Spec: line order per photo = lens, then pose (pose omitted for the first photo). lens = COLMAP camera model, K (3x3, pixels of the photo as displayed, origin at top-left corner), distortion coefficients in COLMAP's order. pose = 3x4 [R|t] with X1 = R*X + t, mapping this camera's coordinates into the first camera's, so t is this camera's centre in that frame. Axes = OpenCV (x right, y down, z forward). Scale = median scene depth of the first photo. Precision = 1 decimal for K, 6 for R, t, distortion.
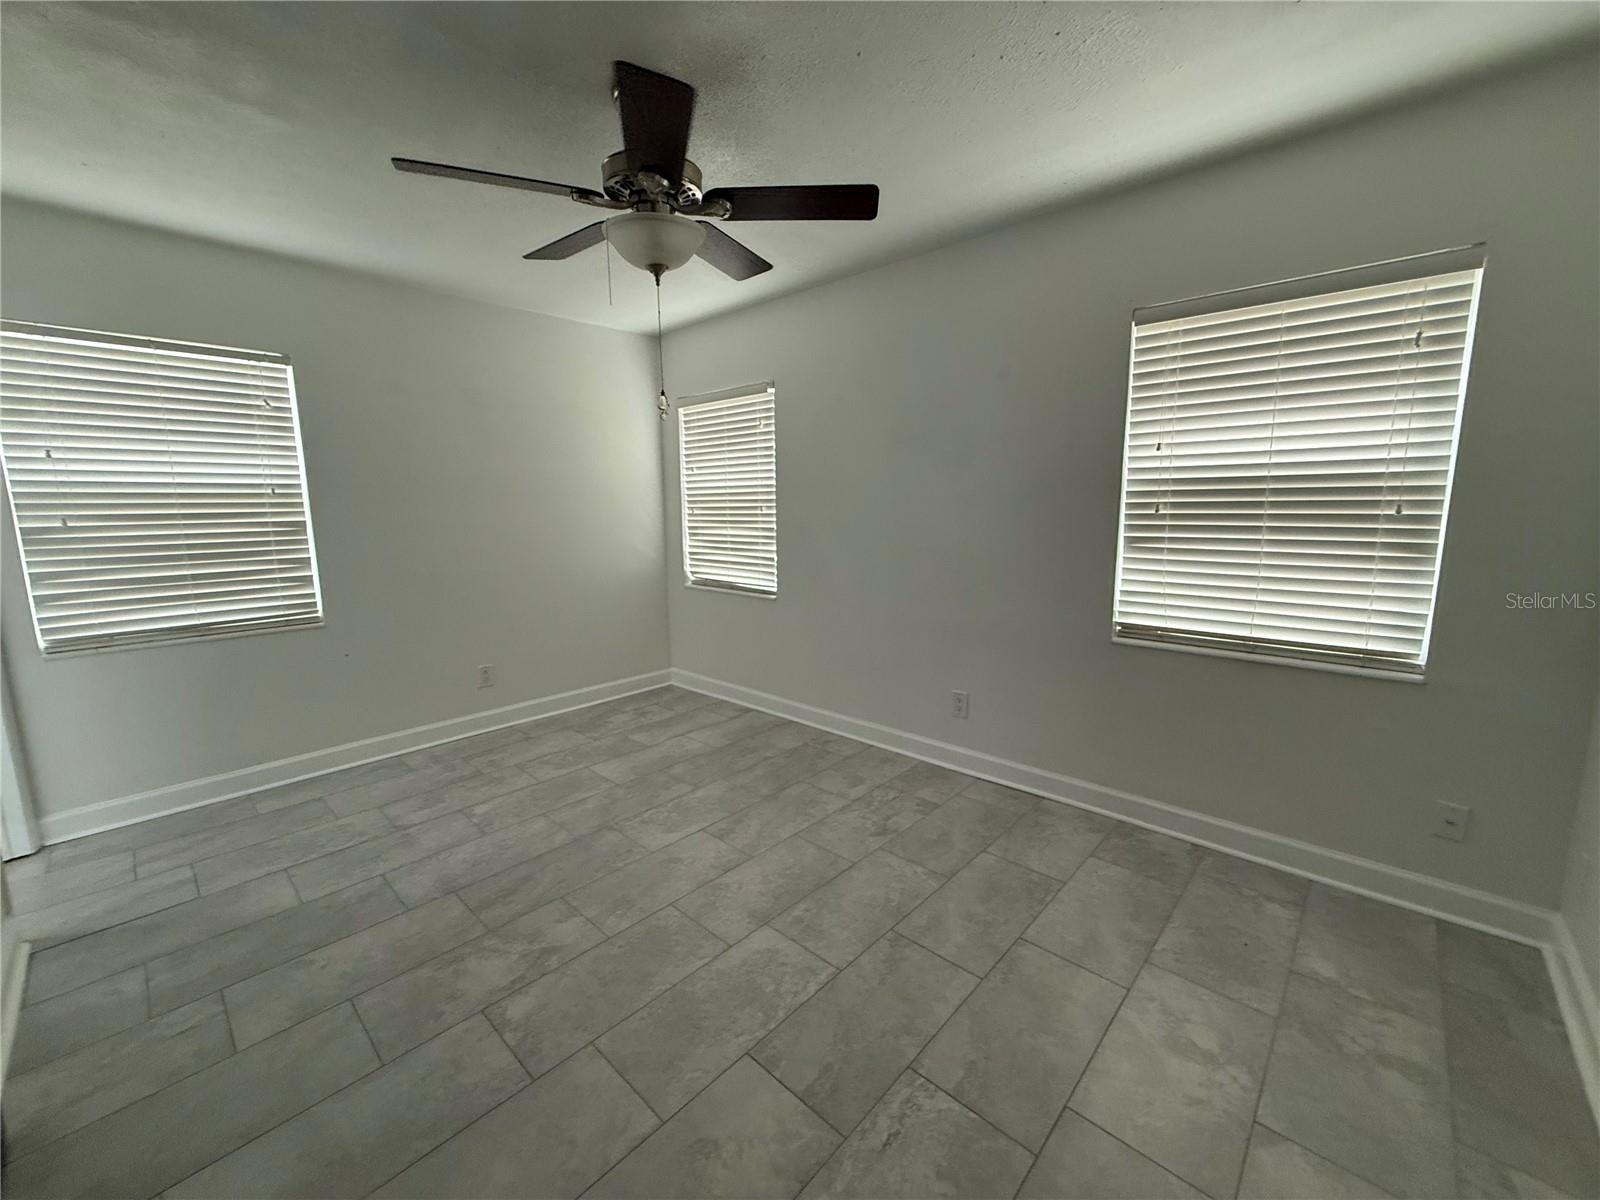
lens RADIAL K [[639.0, 0, 790.0], [0, 639.0, 606.8], [0, 0, 1]] dist [-0.001438, 0.000061]
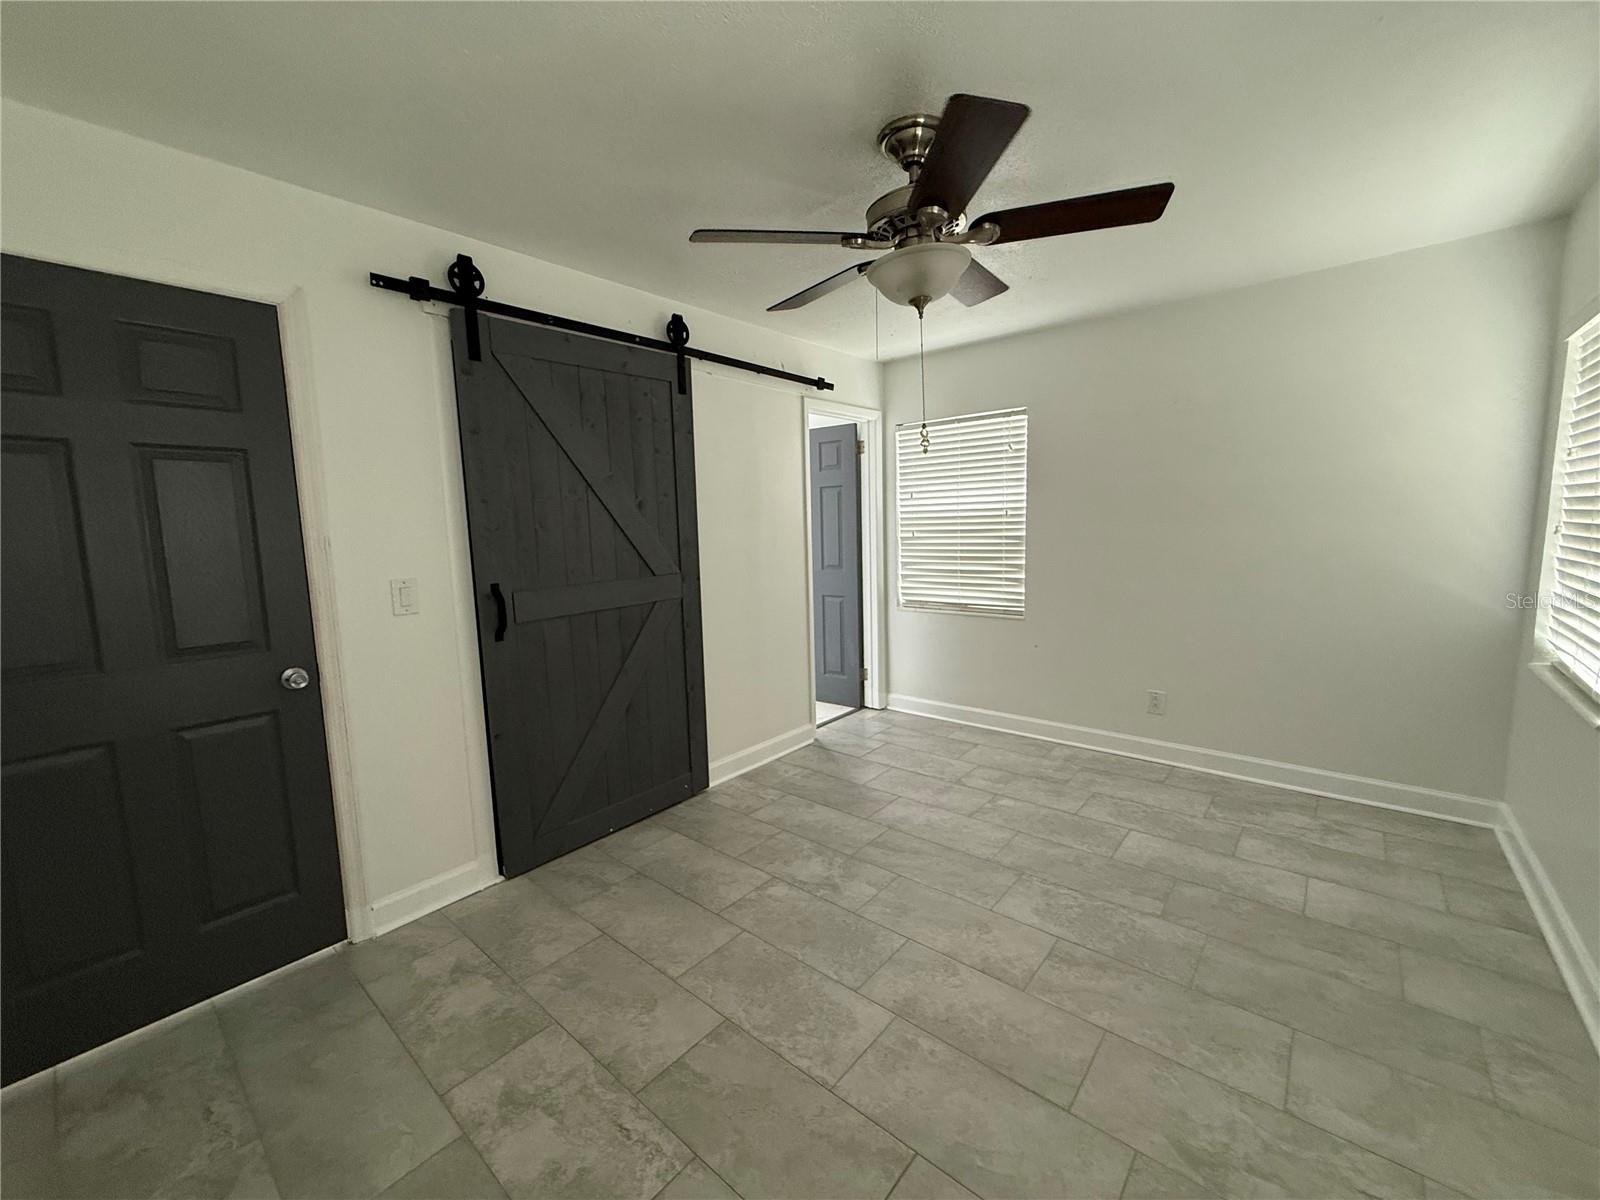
lens RADIAL K [[639.0, 0, 798.0], [0, 639.0, 600.5], [0, 0, 1]] dist [-0.001438, 0.000061]
pose [[0.041348, 0.131311, -0.990479, 0.598745], [-0.132642, 0.983273, 0.124819, -0.126002], [0.990301, 0.126218, 0.058074, 0.587821]]
